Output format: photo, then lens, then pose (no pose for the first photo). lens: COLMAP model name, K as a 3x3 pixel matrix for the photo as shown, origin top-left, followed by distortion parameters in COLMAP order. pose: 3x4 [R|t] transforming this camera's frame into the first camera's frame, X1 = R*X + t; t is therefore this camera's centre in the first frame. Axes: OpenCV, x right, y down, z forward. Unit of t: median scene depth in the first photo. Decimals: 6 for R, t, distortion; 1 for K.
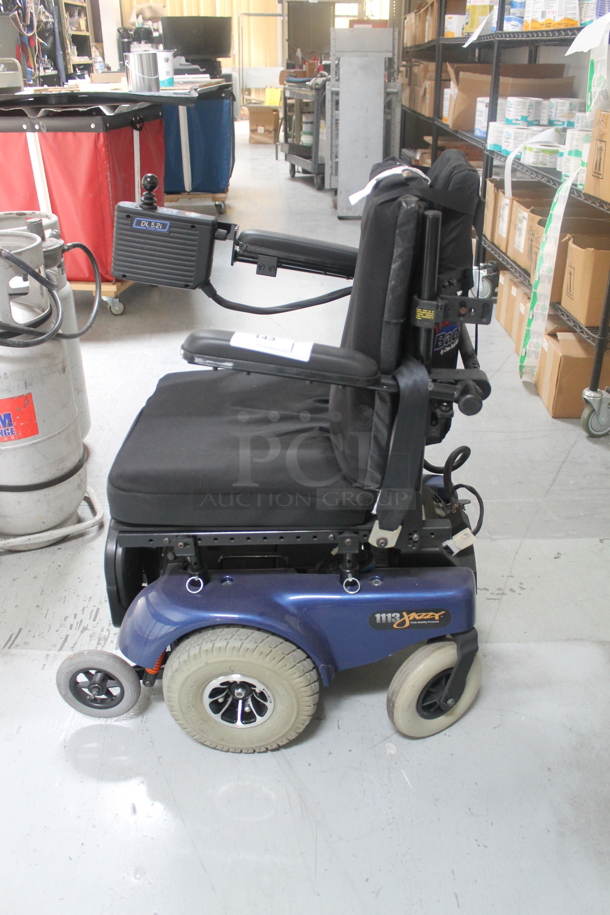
lens RADIAL K [[785.6, 0, 305.0], [0, 785.6, 457.5], [0, 0, 1]] dist [-0.143570, 0.111416]
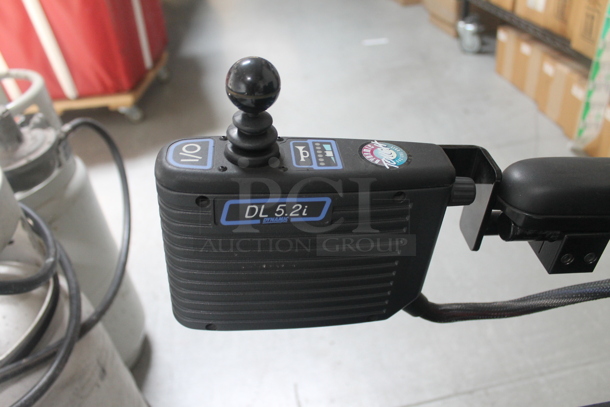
lens RADIAL K [[516.7, 0, 305.0], [0, 516.7, 203.5], [0, 0, 1]] dist [-0.179175, 0.187907]
pose [[0.984952, -0.163698, 0.055427, -0.187607], [0.155426, 0.979241, 0.130117, -0.313559], [-0.075576, -0.119544, 0.989948, 0.739116]]
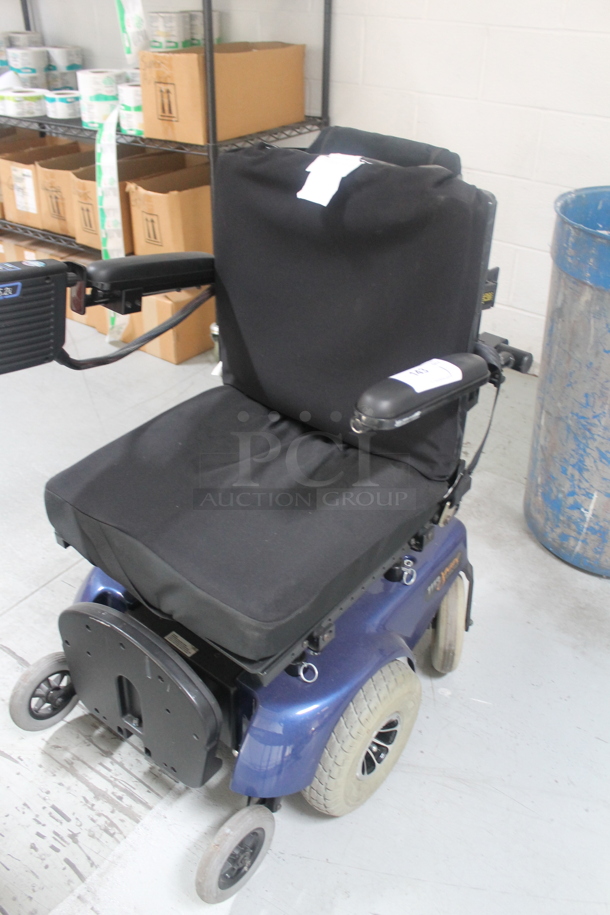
lens RADIAL K [[775.1, 0, 305.0], [0, 775.1, 457.5], [0, 0, 1]] dist [-0.179175, 0.187907]
pose [[0.606206, -0.431581, 0.668021, -0.514273], [0.361401, 0.897708, 0.252013, -0.226887], [-0.708451, 0.088651, 0.700170, 0.330599]]
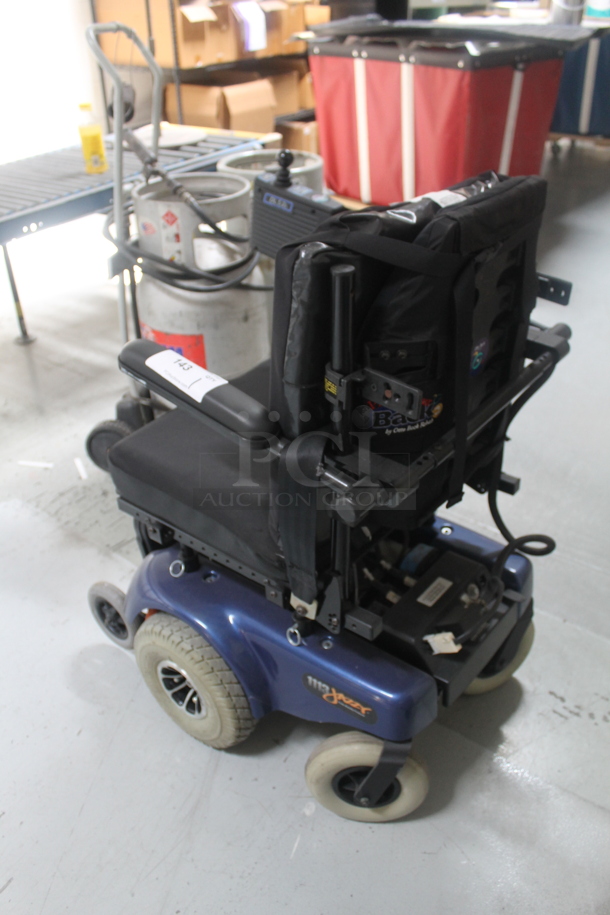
lens RADIAL K [[775.1, 0, 305.0], [0, 775.1, 457.5], [0, 0, 1]] dist [-0.179175, 0.187907]
pose [[0.805194, 0.323244, -0.497168, 0.379709], [-0.268532, 0.946243, 0.180317, -0.171076], [0.528728, -0.011685, 0.848711, 0.199176]]
